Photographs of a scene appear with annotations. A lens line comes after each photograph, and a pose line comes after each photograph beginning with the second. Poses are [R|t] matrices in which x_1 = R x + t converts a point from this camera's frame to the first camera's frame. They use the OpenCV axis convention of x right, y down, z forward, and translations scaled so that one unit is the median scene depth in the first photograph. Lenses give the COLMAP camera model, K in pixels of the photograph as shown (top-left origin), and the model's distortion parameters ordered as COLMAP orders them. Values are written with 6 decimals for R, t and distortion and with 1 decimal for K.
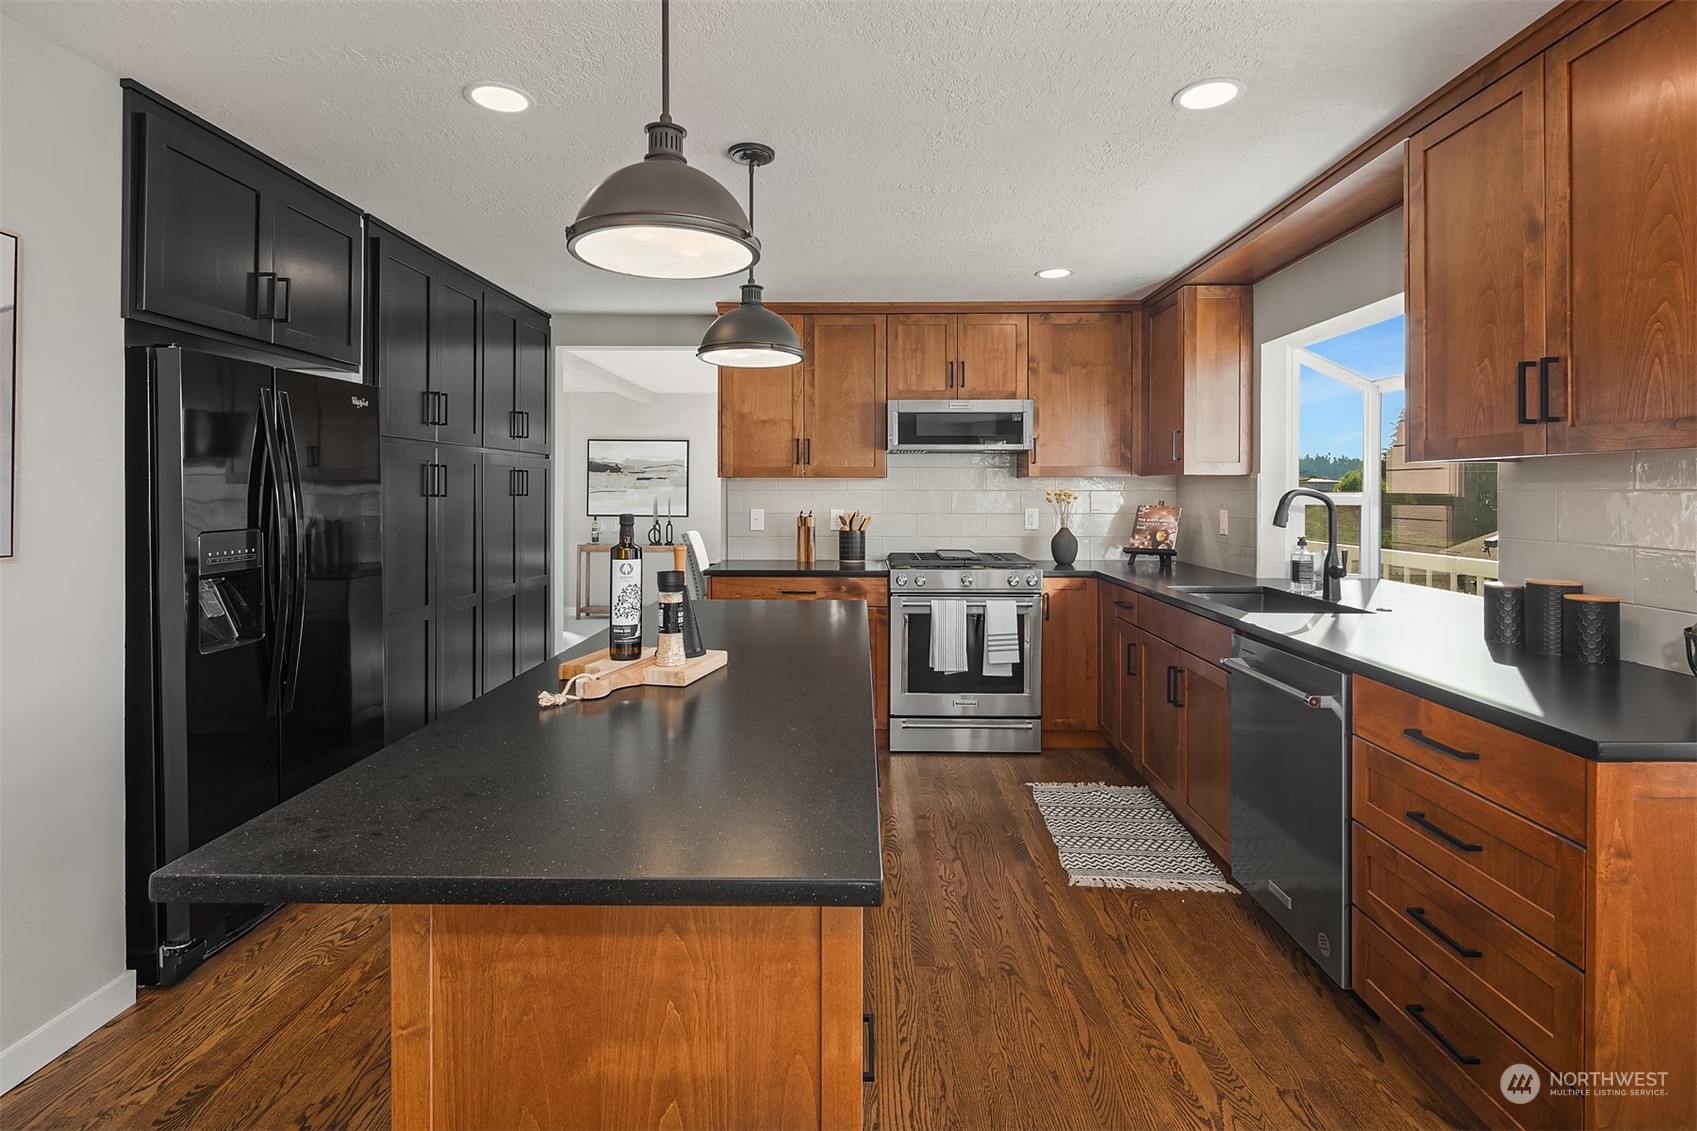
lens RADIAL K [[825.4, 0, 858.4], [0, 825.4, 496.2], [0, 0, 1]] dist [0.002110, -0.003784]
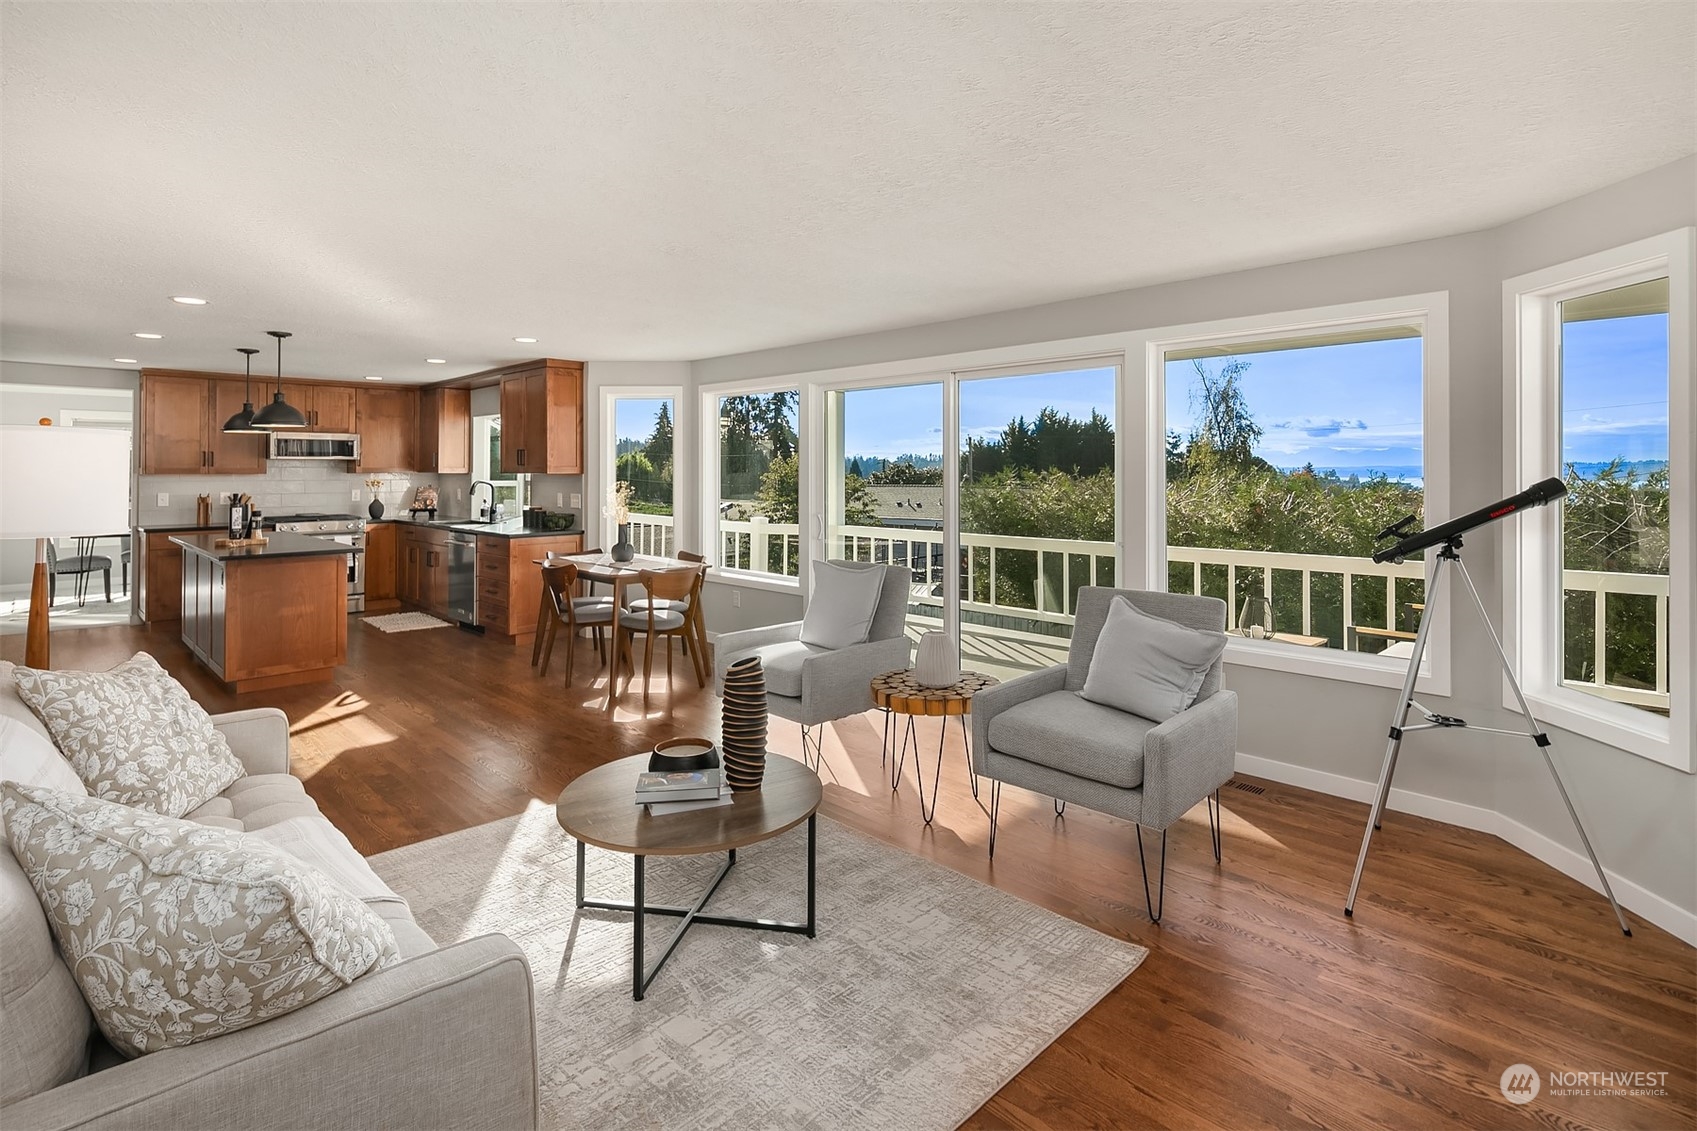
lens RADIAL K [[825.4, 0, 845.3], [0, 825.4, 461.3], [0, 0, 1]] dist [0.002110, -0.003784]
pose [[0.702662, 0.005618, 0.711502, -0.418425], [0.007362, 0.999858, -0.015165, -0.016035], [-0.711486, 0.015894, 0.702520, -1.345253]]
